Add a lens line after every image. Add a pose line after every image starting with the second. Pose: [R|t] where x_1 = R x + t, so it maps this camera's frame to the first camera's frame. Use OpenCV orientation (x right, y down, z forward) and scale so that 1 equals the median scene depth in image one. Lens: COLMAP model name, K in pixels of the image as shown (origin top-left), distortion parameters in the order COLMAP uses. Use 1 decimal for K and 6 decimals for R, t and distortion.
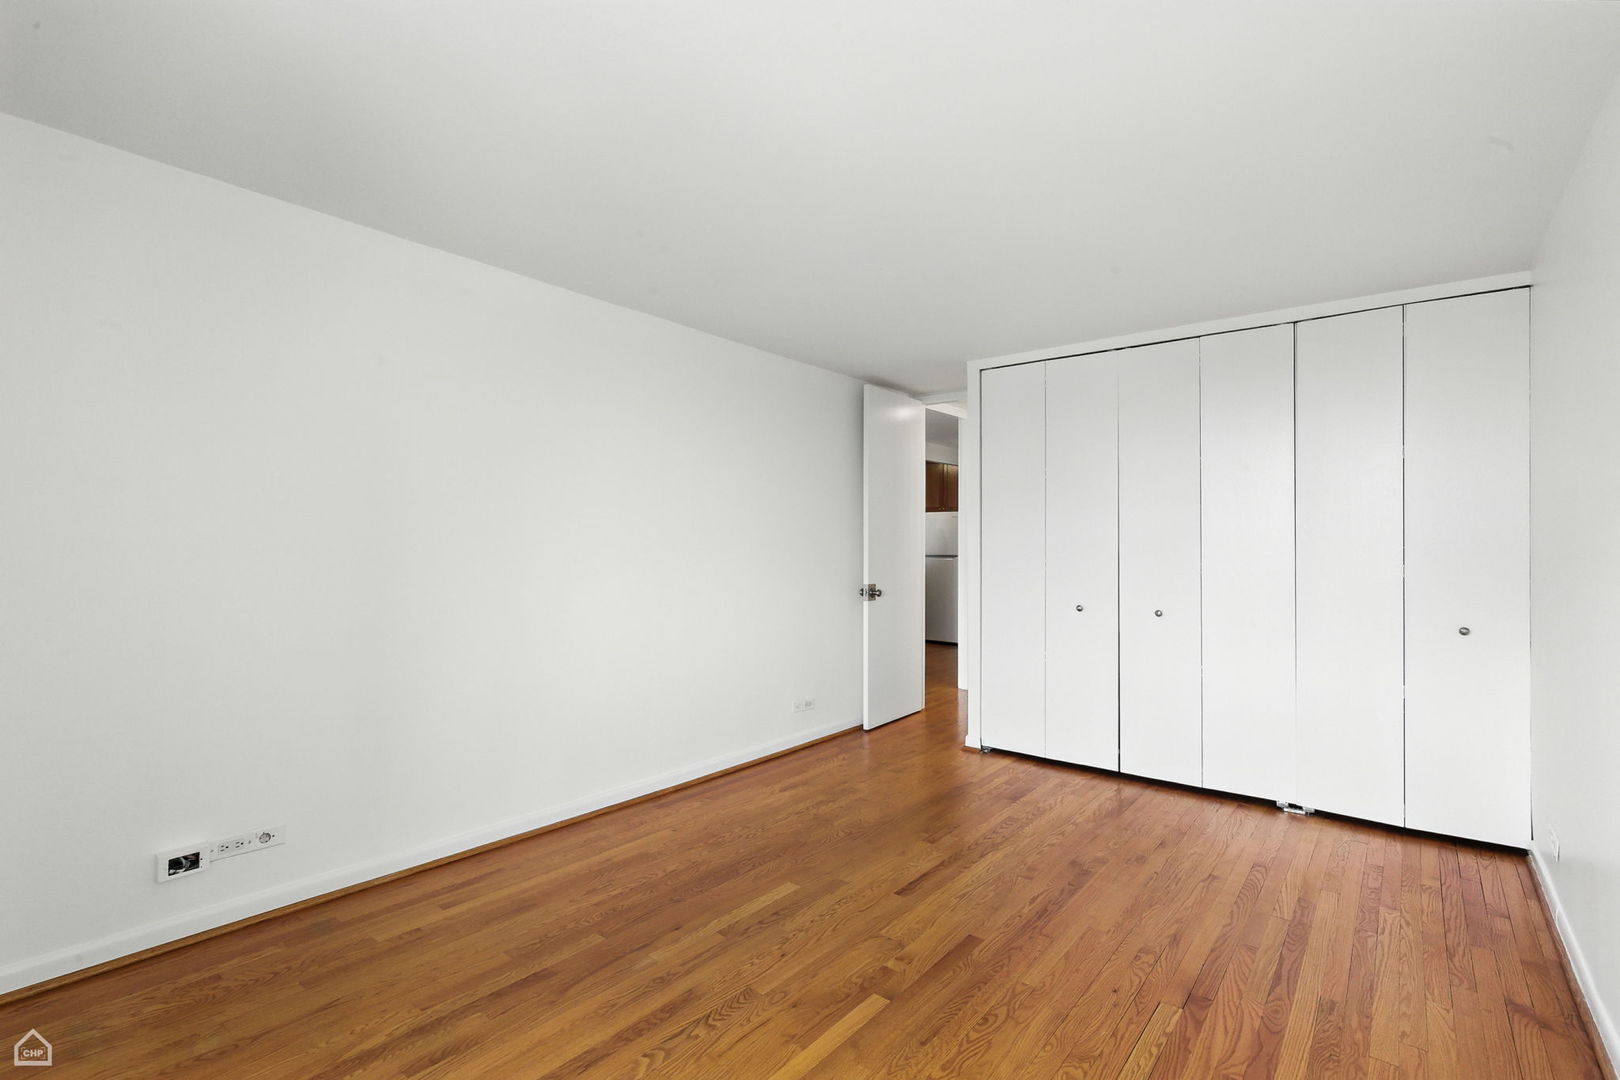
lens RADIAL K [[740.4, 0, 816.6], [0, 740.4, 553.0], [0, 0, 1]] dist [0.000456, -0.000144]
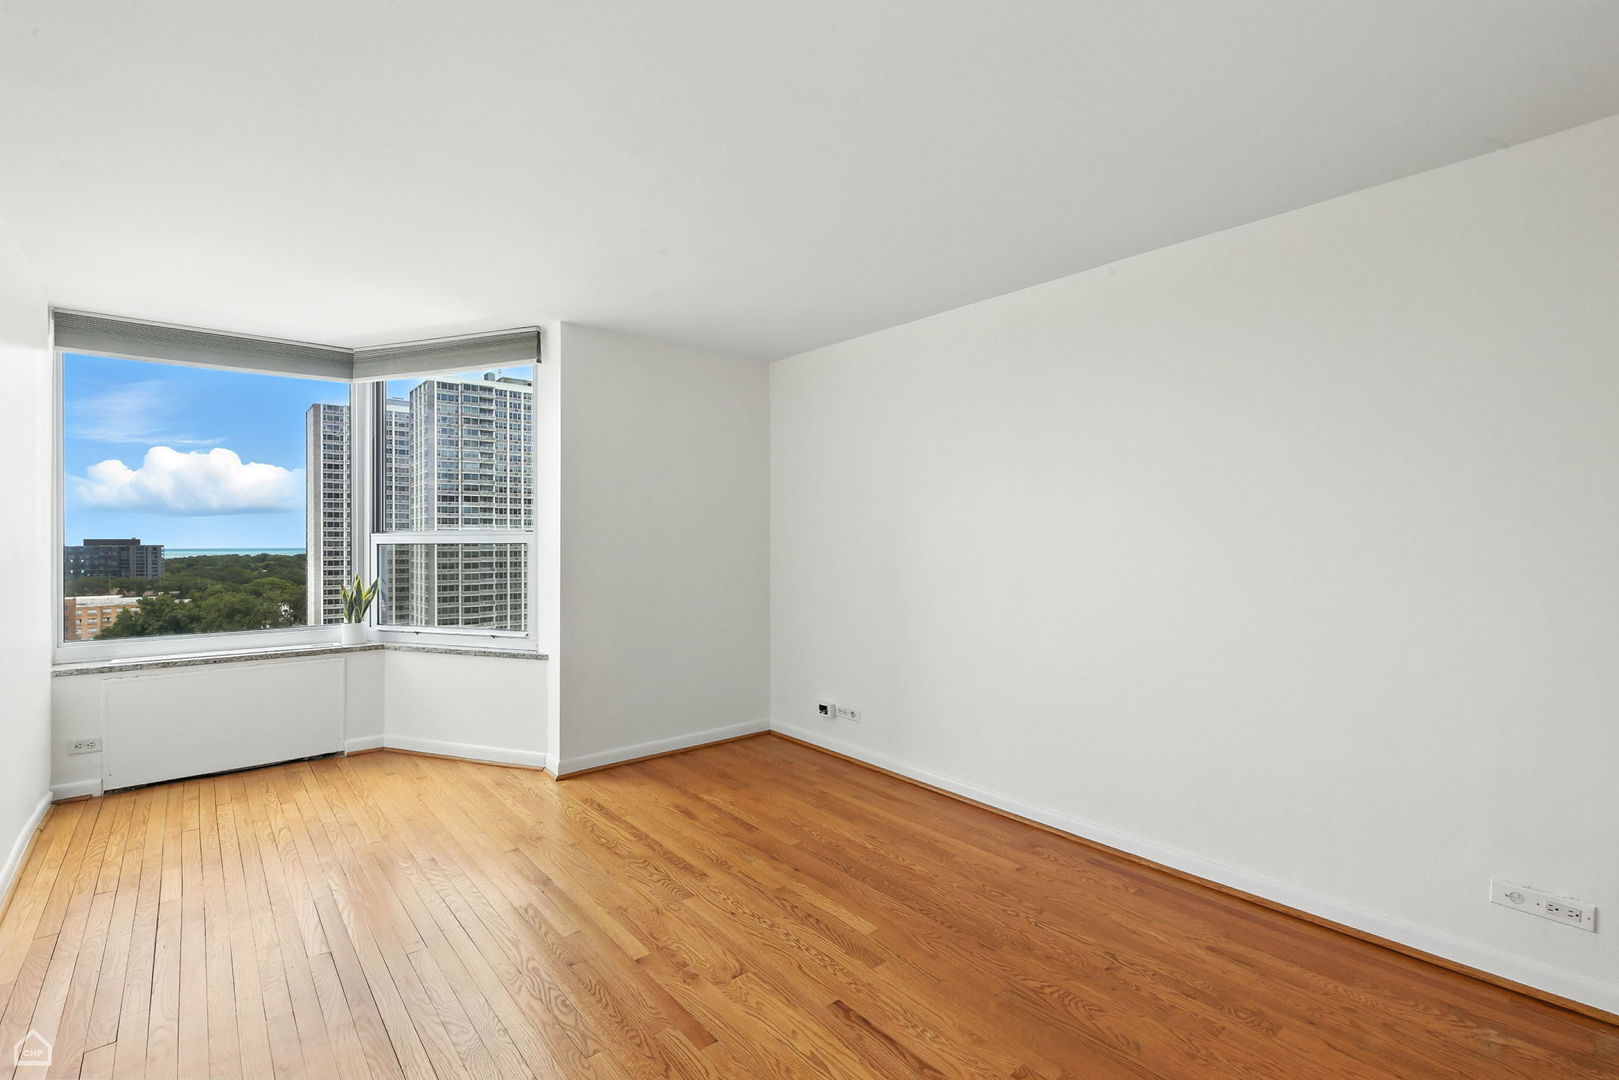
lens RADIAL K [[734.7, 0, 814.0], [0, 734.7, 547.6], [0, 0, 1]] dist [0.001535, 0.000455]
pose [[-0.191698, 0.005599, -0.981438, 0.896971], [-0.008712, 0.999935, 0.007406, -0.013208], [0.981415, 0.009970, -0.191637, 1.176165]]
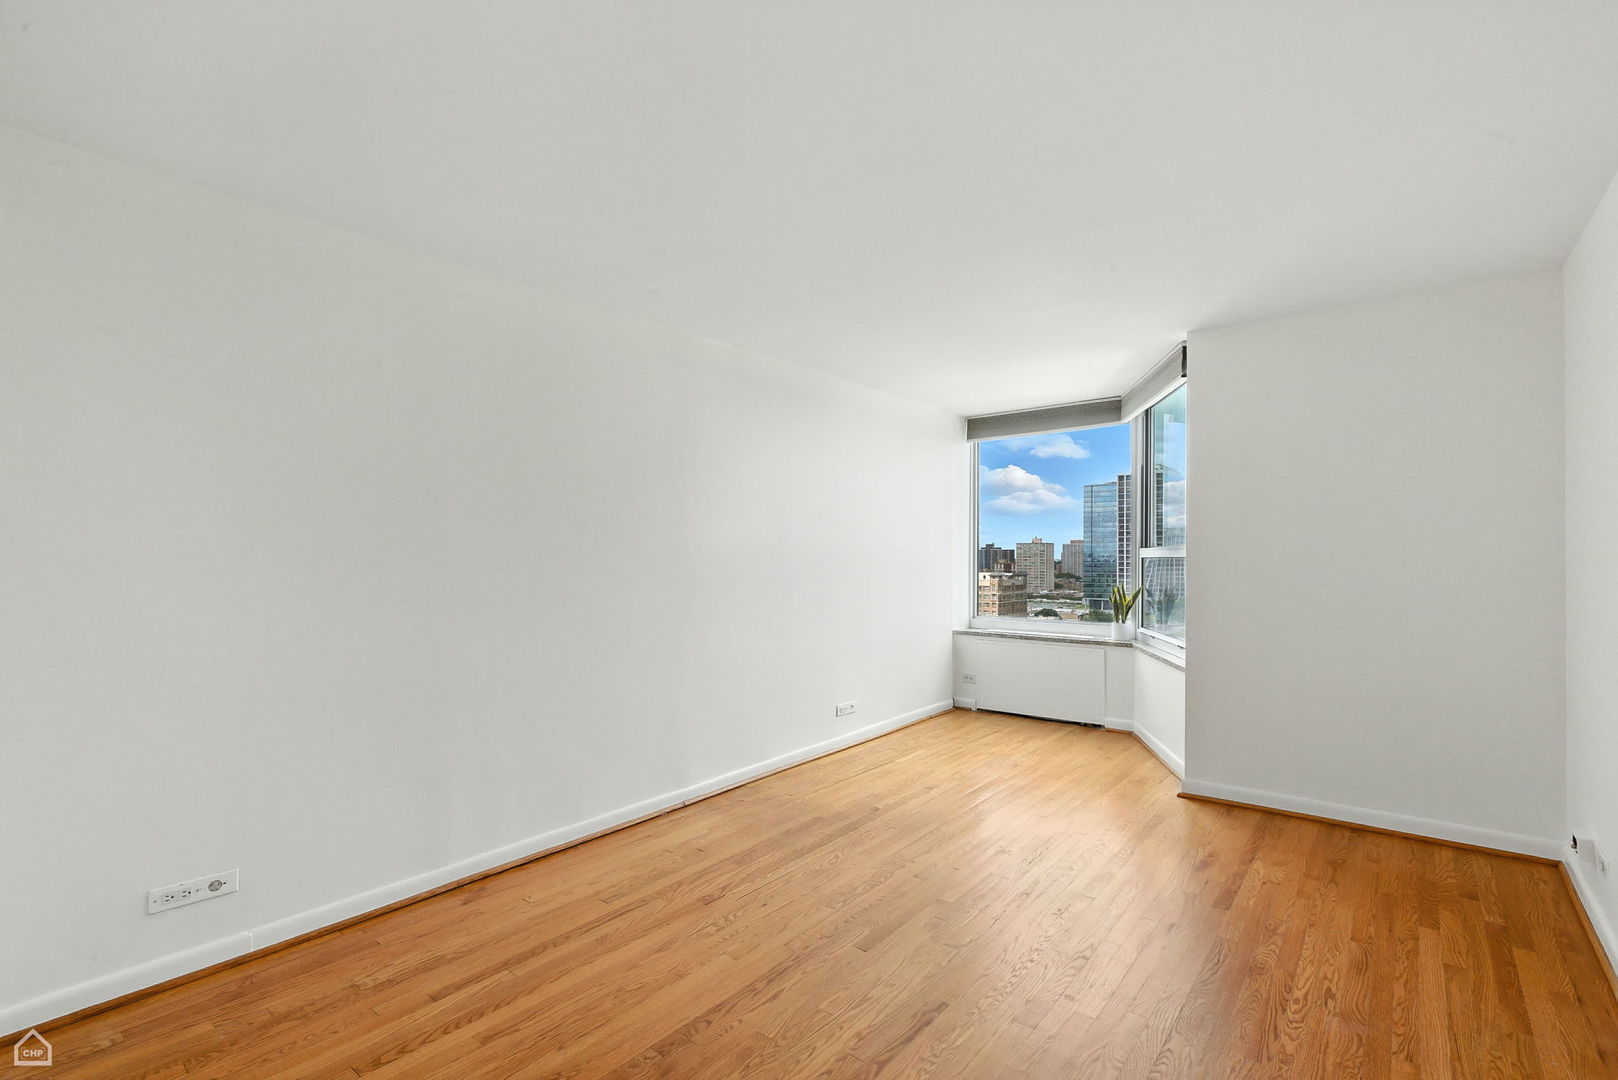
lens RADIAL K [[734.2, 0, 813.5], [0, 734.2, 547.6], [0, 0, 1]] dist [0.001535, 0.000455]
pose [[-0.999940, -0.002564, 0.010680, 0.253731], [-0.002569, 0.999997, -0.000444, -0.022876], [-0.010678, -0.000472, -0.999943, 1.872802]]
